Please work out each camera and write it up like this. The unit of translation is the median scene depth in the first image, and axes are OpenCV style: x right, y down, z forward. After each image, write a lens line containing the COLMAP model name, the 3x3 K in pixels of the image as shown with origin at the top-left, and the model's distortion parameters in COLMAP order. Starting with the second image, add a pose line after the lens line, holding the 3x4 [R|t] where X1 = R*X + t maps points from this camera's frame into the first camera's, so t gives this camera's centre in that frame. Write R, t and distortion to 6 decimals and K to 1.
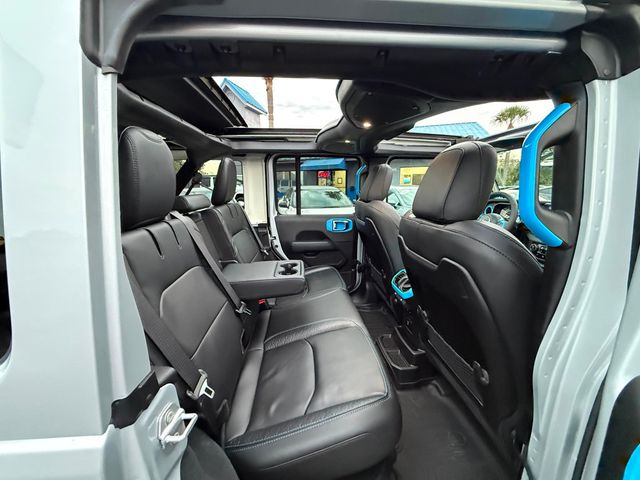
lens RADIAL K [[261.2, 0, 320.0], [0, 261.2, 240.0], [0, 0, 1]] dist [0.000470, 0.000046]
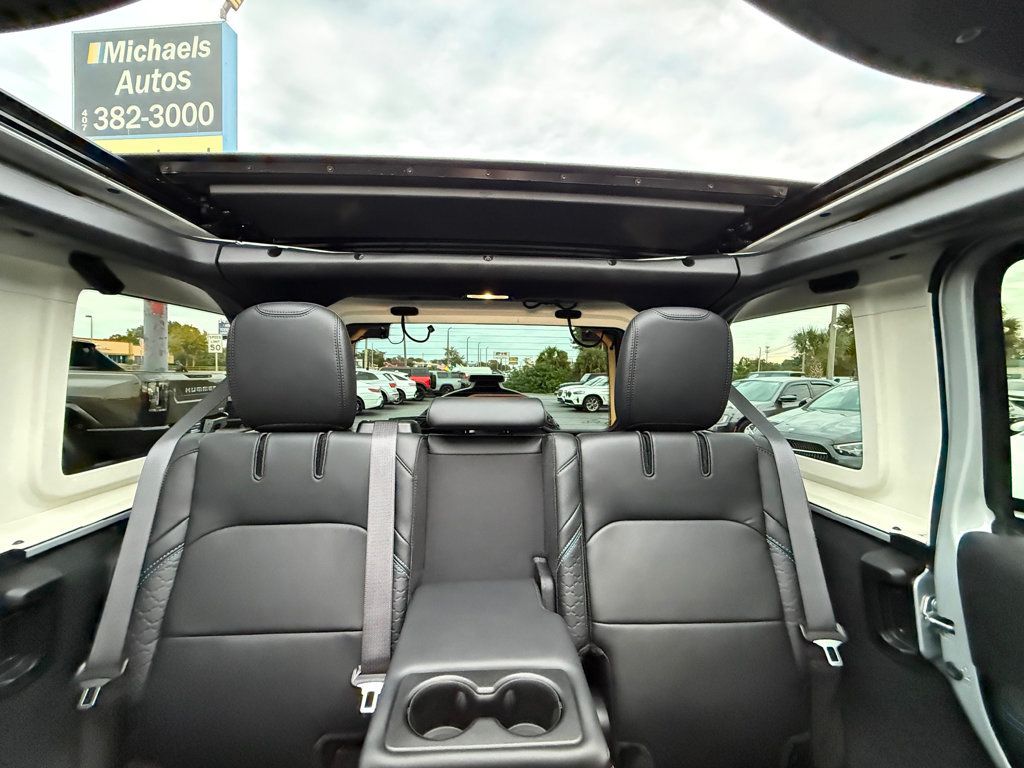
lens RADIAL K [[417.9, 0, 512.0], [0, 417.9, 384.0], [0, 0, 1]] dist [0.000470, 0.000046]
pose [[-0.024436, 0.031067, -0.999219, 0.183464], [-0.217535, 0.975401, 0.035646, -0.145026], [0.975747, 0.218236, -0.017077, 0.645880]]
